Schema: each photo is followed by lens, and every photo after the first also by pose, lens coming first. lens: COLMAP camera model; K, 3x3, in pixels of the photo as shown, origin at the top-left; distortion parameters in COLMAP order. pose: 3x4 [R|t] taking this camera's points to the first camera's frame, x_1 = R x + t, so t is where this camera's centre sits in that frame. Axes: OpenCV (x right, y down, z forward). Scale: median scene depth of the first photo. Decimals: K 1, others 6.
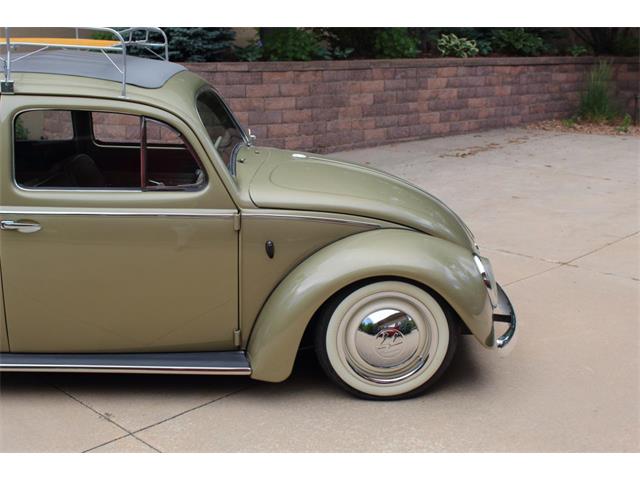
lens RADIAL K [[854.0, 0, 320.0], [0, 854.0, 240.0], [0, 0, 1]] dist [-0.031619, -0.009155]
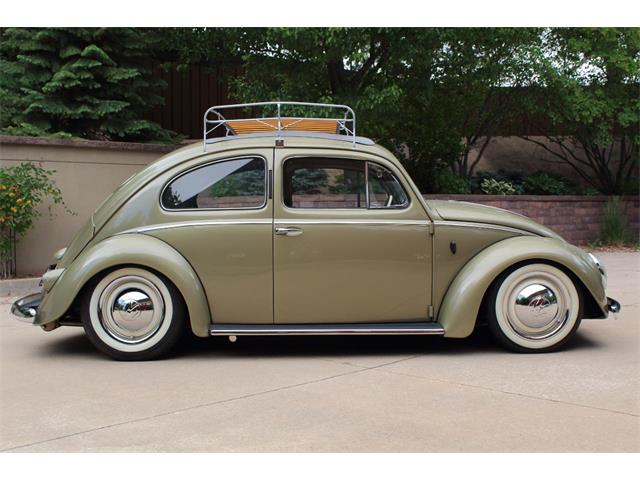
lens RADIAL K [[777.8, 0, 320.0], [0, 777.8, 240.0], [0, 0, 1]] dist [-0.045629, -0.021970]
pose [[0.999482, -0.025091, -0.020174, -0.252496], [0.020255, 0.977110, -0.211768, 0.268587], [0.025025, 0.211250, 0.977112, -0.308811]]
